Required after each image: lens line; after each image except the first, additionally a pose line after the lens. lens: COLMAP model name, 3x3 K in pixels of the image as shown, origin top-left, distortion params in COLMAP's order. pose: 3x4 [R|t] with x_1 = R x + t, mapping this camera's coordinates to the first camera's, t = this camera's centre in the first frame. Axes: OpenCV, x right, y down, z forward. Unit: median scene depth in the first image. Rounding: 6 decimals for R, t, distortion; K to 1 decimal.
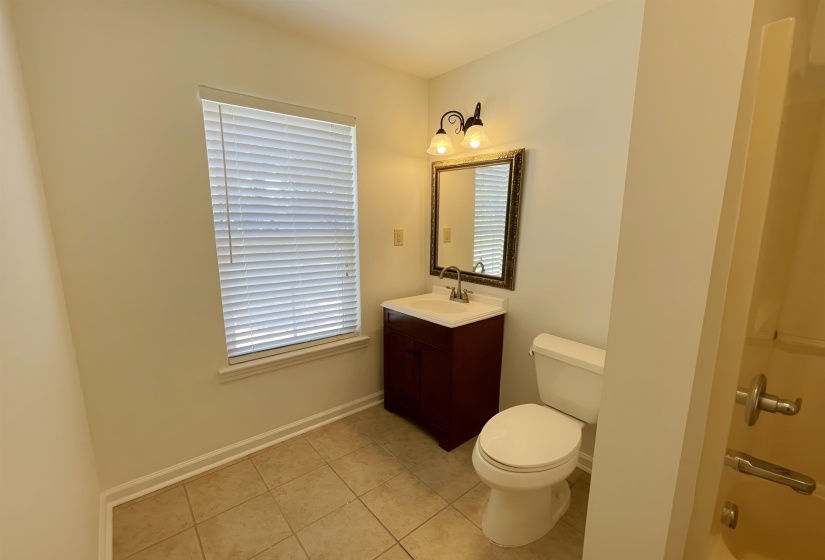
lens RADIAL K [[358.5, 0, 414.6], [0, 358.5, 284.6], [0, 0, 1]] dist [-0.001695, 0.000347]
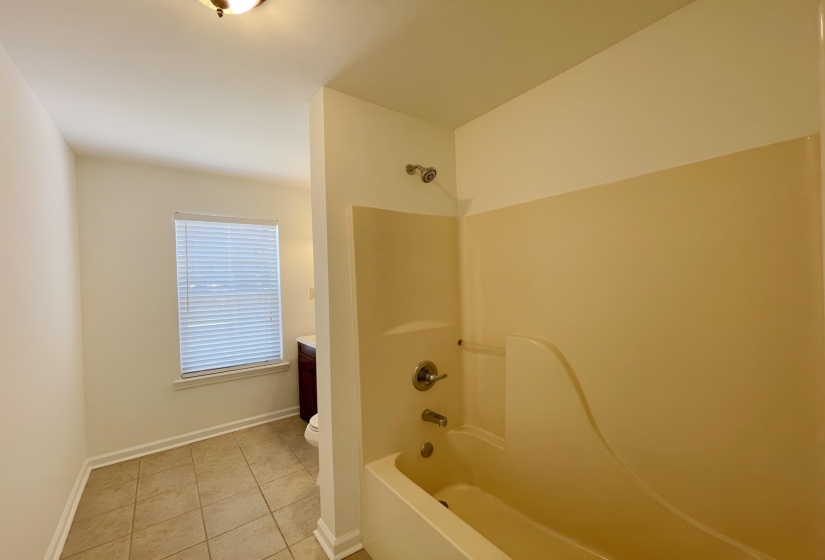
lens RADIAL K [[330.3, 0, 410.6], [0, 330.3, 275.6], [0, 0, 1]] dist [0.001015, -0.000009]
pose [[0.998276, -0.031351, -0.049622, 0.563568], [0.021618, 0.982360, -0.185748, 0.075947], [0.054570, 0.184355, 0.981344, -0.433802]]
